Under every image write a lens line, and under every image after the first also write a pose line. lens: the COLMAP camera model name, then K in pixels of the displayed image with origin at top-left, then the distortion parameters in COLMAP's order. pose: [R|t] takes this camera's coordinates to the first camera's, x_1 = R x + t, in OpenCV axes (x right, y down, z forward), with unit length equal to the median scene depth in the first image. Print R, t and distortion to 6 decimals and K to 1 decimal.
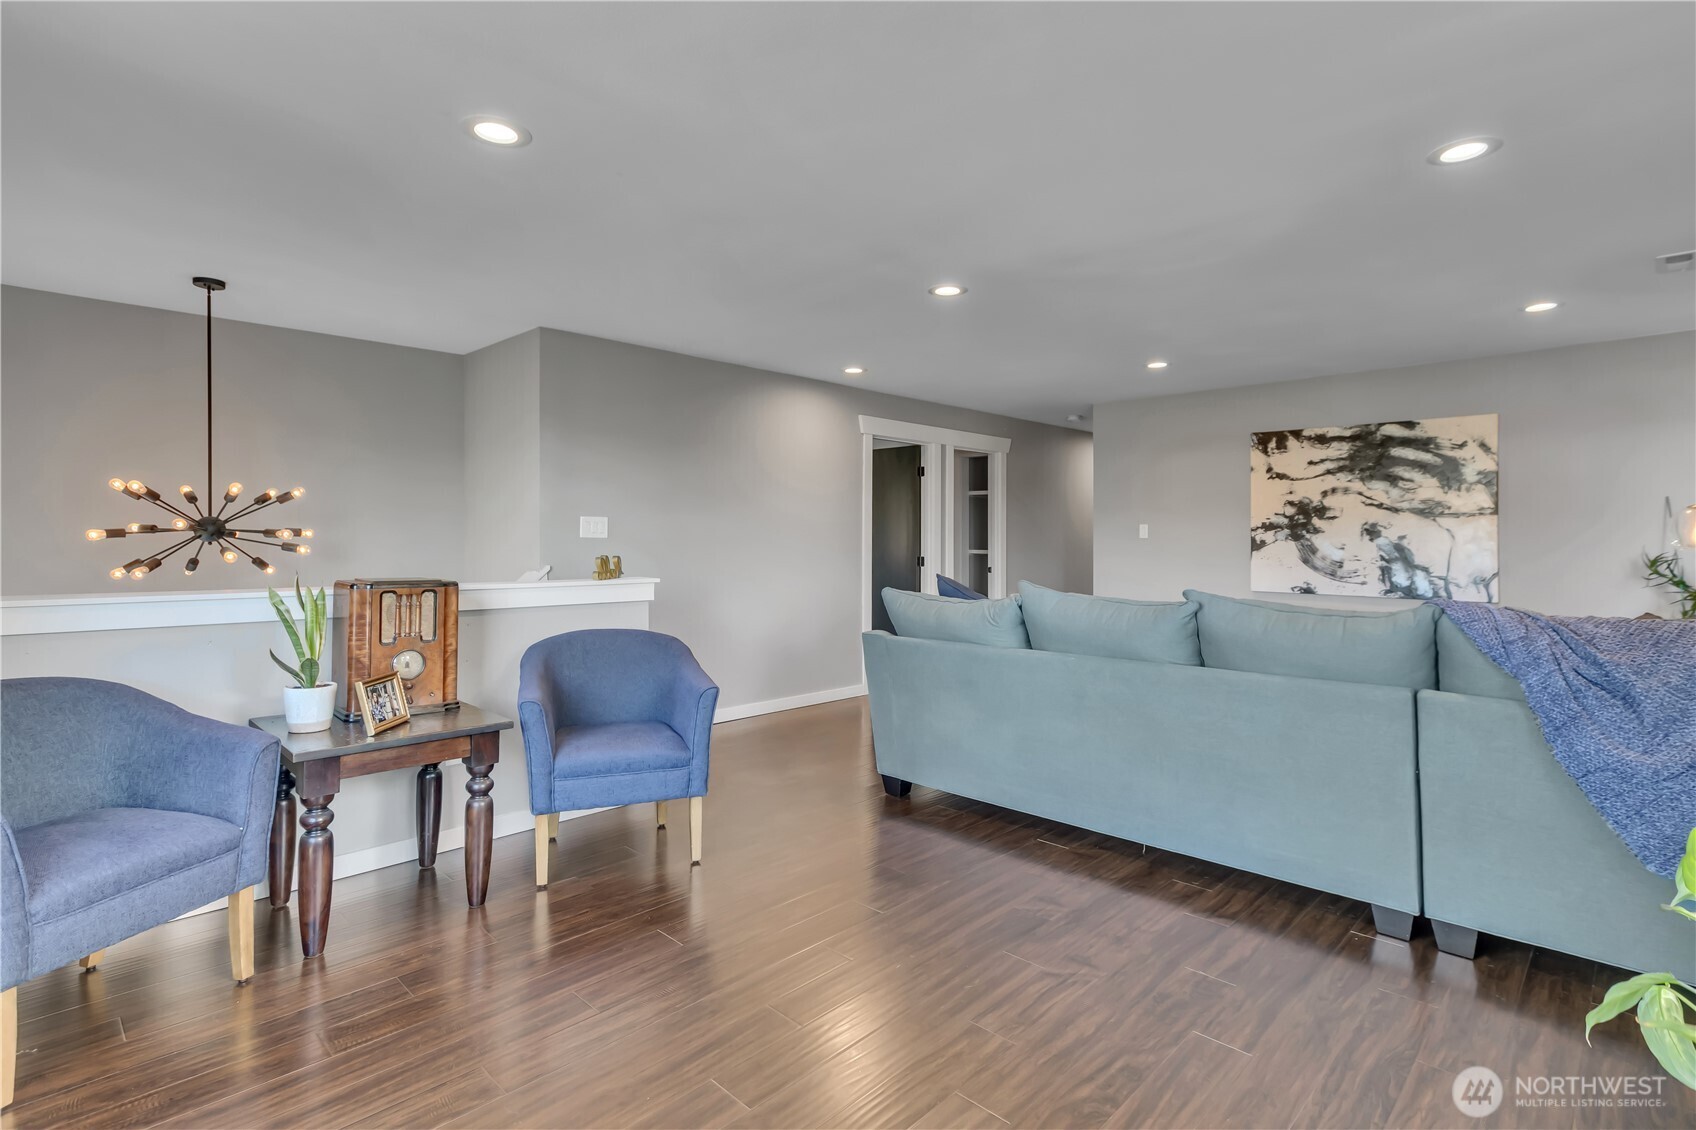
lens RADIAL K [[789.1, 0, 847.7], [0, 789.1, 553.5], [0, 0, 1]] dist [0.001774, -0.000518]
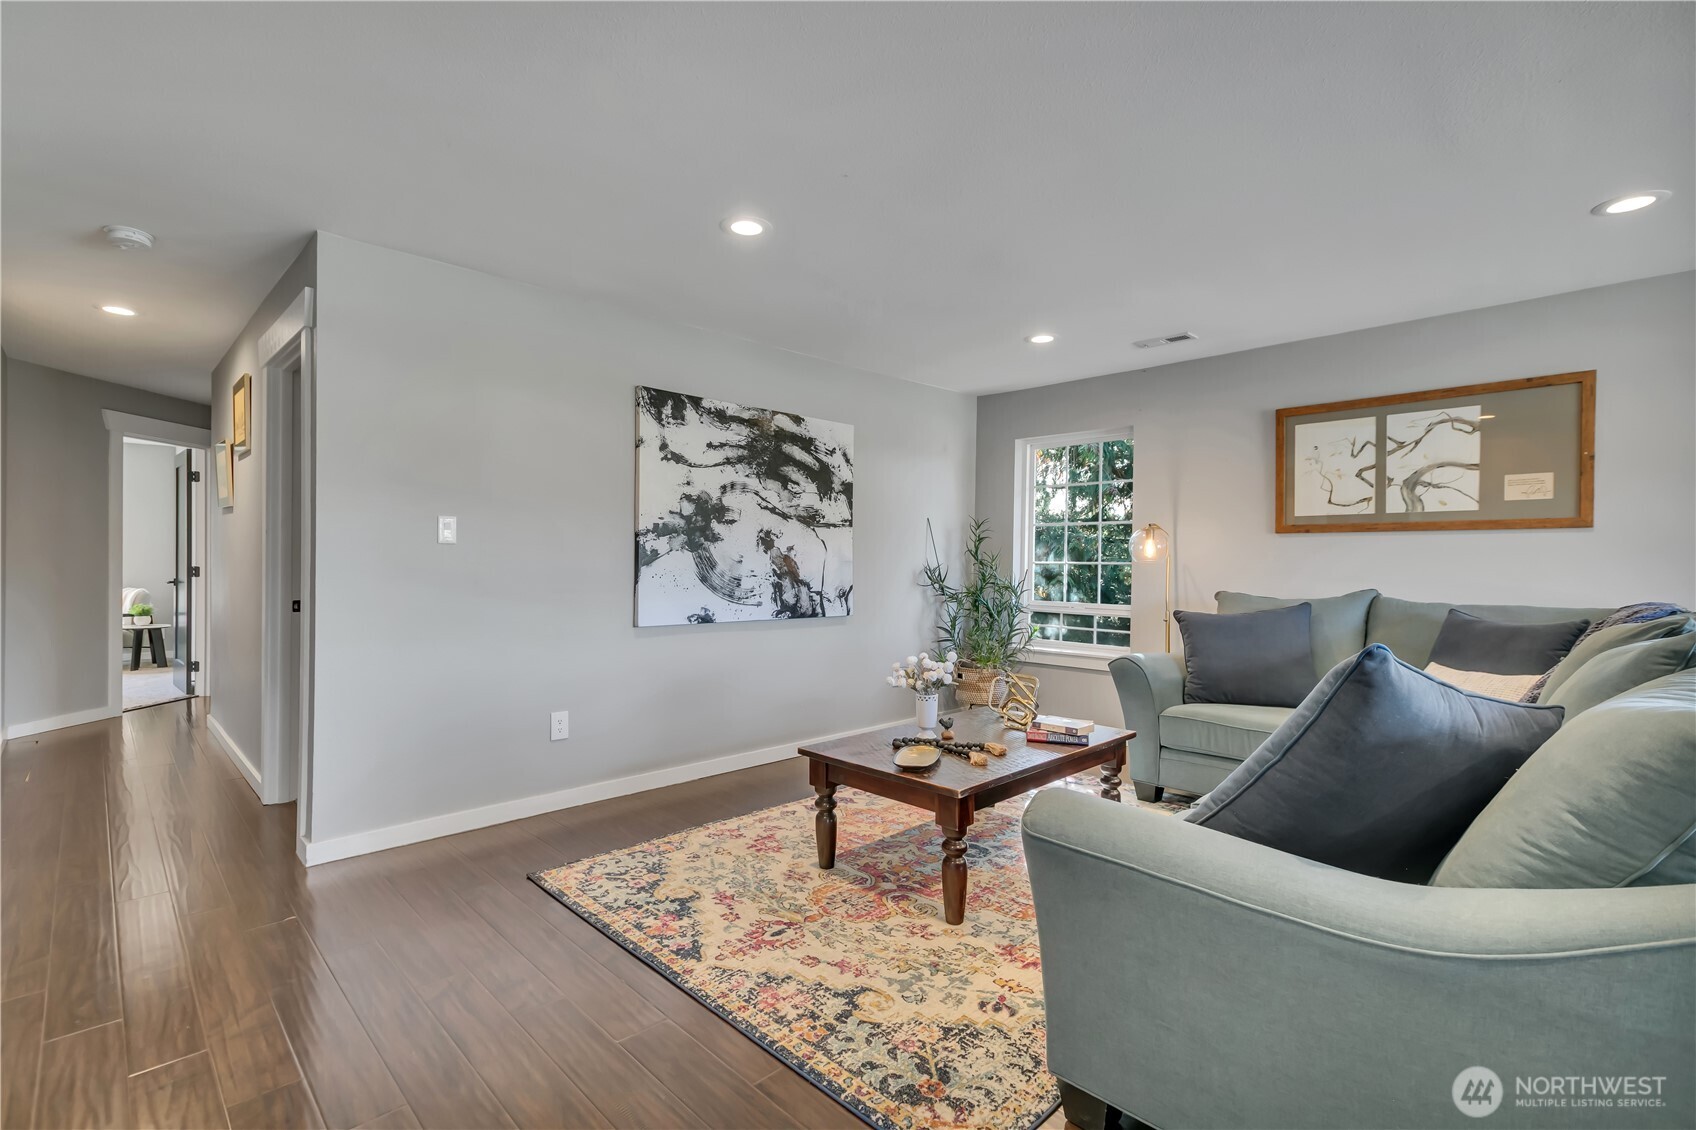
lens RADIAL K [[789.1, 0, 847.8], [0, 789.1, 559.1], [0, 0, 1]] dist [0.001774, -0.000518]
pose [[0.008502, -0.005406, 0.999949, -0.154630], [0.005548, 0.999970, 0.005359, -0.012366], [-0.999948, 0.005502, 0.008532, 0.891284]]
